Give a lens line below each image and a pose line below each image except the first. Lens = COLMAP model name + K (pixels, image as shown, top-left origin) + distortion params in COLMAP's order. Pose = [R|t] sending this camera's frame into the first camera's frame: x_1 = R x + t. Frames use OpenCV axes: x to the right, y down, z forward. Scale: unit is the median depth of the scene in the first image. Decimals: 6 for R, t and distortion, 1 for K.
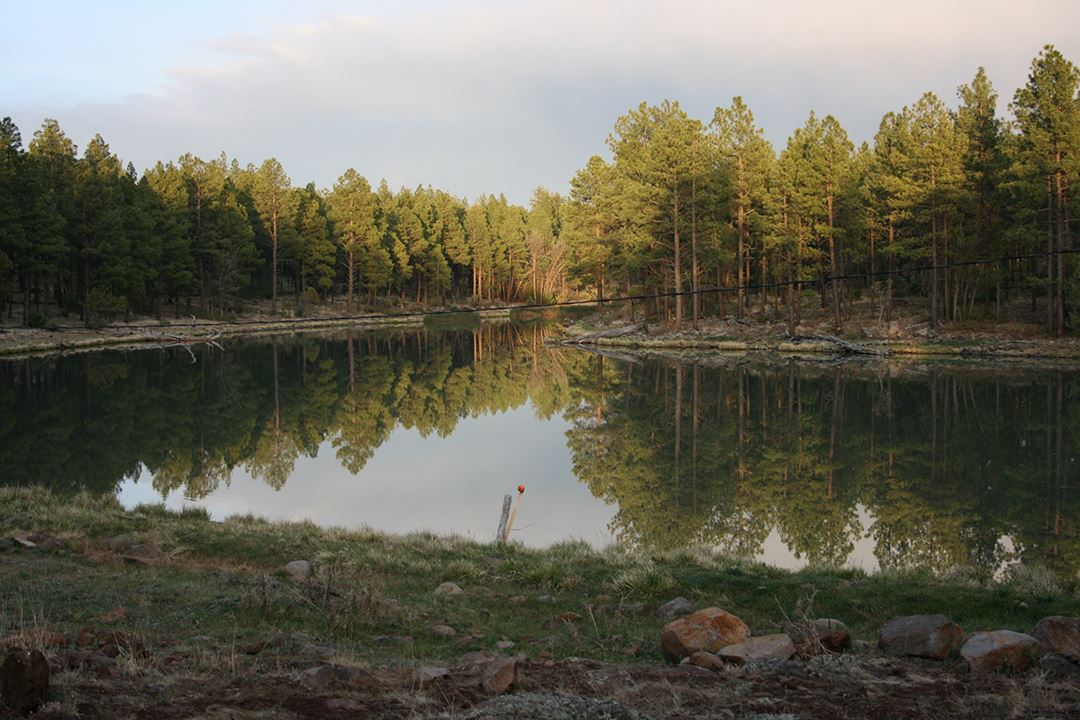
lens RADIAL K [[1777.4, 0, 509.7], [0, 1777.4, 337.9], [0, 0, 1]] dist [-0.005235, 0.000000]
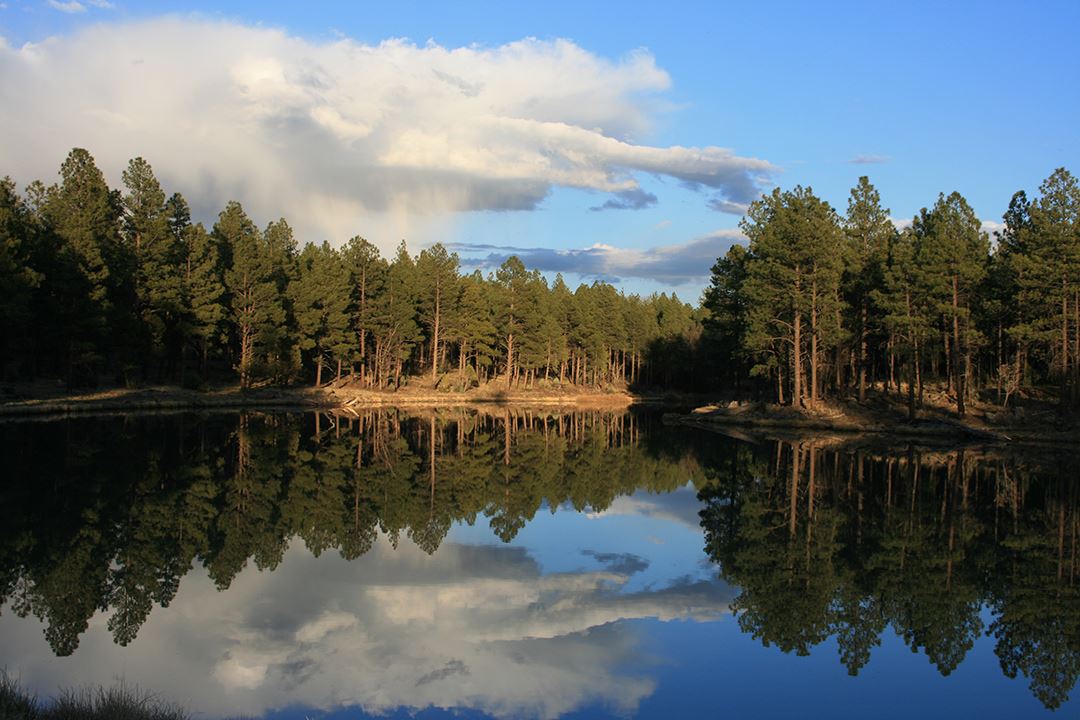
lens RADIAL K [[1479.9, 0, 527.9], [0, 1479.9, 335.5], [0, 0, 1]] dist [-0.017752, 0.000000]
pose [[0.990541, 0.029838, -0.133934, 0.055934], [-0.038556, 0.997270, -0.062975, 0.011454], [0.131689, 0.067543, 0.988987, 0.168951]]
